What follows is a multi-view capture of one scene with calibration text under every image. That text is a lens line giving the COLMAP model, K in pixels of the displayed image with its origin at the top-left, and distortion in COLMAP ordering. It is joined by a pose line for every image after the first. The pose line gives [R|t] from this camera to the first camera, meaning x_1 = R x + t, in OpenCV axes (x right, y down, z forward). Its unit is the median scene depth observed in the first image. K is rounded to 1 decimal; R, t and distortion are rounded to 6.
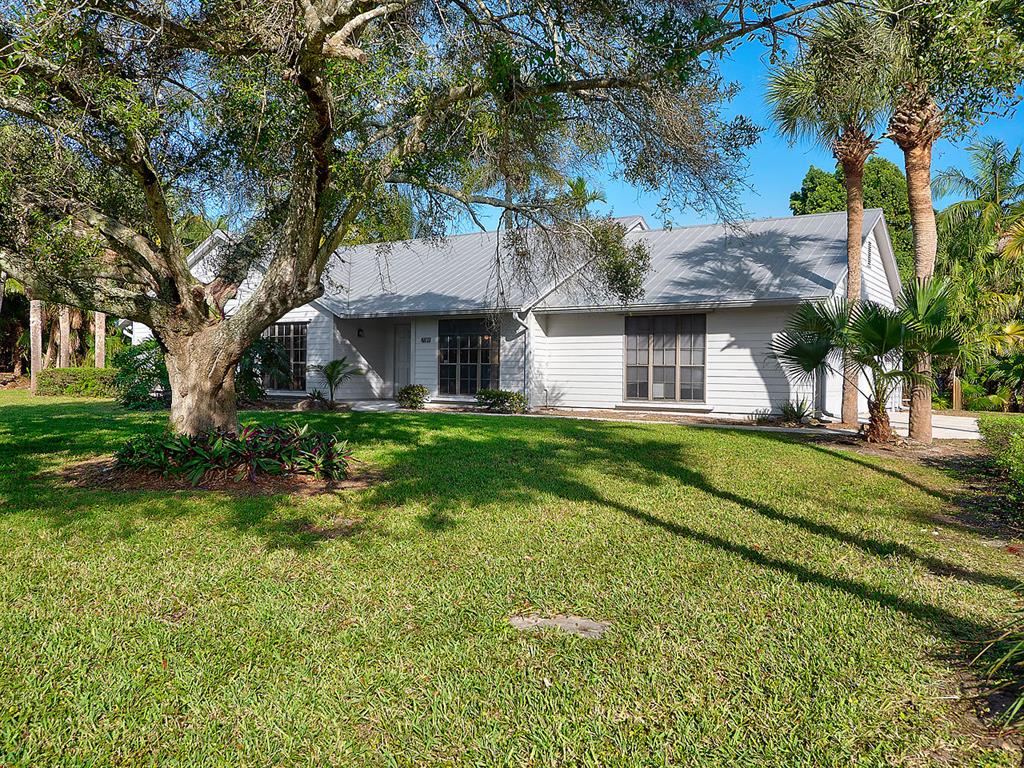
lens RADIAL K [[843.6, 0, 511.3], [0, 843.6, 381.8], [0, 0, 1]] dist [-0.001640, 0.000076]
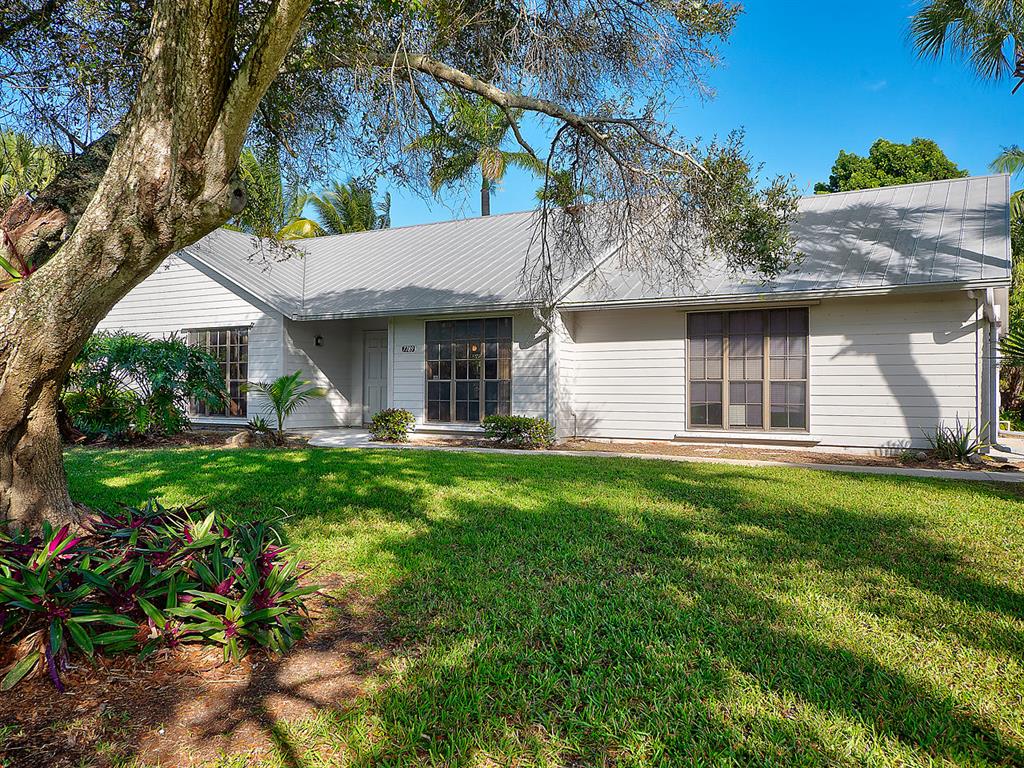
lens RADIAL K [[843.6, 0, 511.3], [0, 843.6, 381.8], [0, 0, 1]] dist [-0.001640, 0.000076]
pose [[0.998633, -0.006125, 0.051915, -0.055142], [0.007220, 0.999755, -0.020915, -0.004362], [-0.051774, 0.021261, 0.998432, 0.281128]]
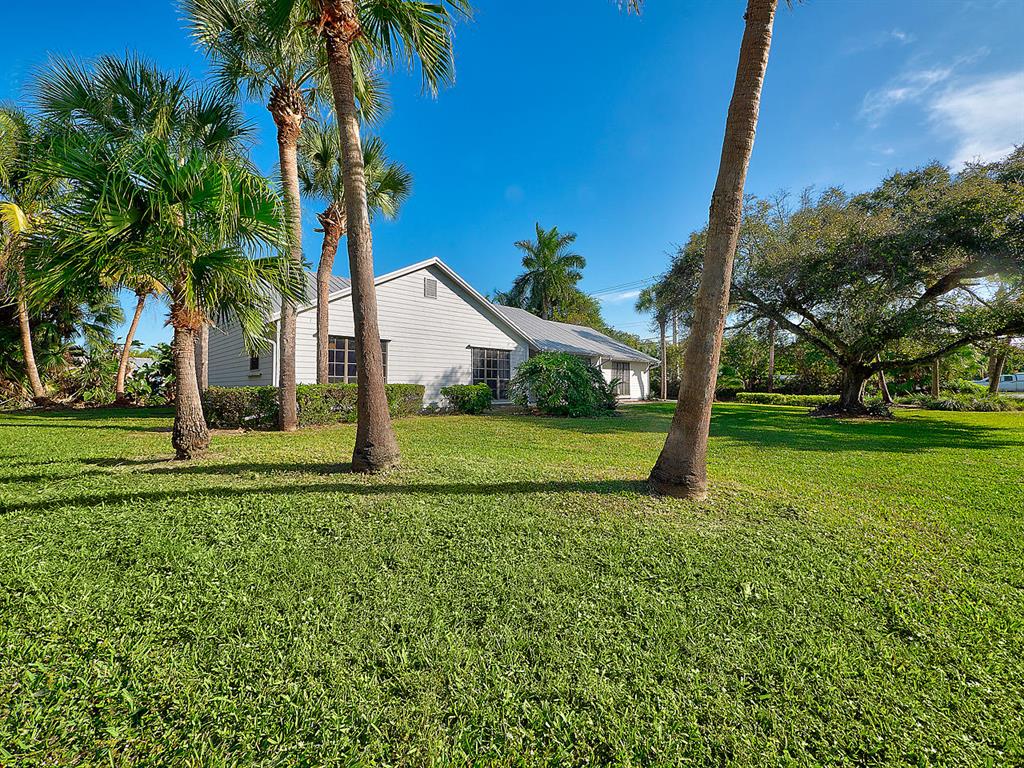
lens RADIAL K [[412.7, 0, 484.9], [0, 412.7, 382.7], [0, 0, 1]] dist [0.000091, 0.000001]
pose [[0.248600, -0.007548, 0.968577, -1.120506], [0.003333, 0.999970, 0.006937, -0.026554], [-0.968600, 0.001504, 0.248618, 1.058305]]
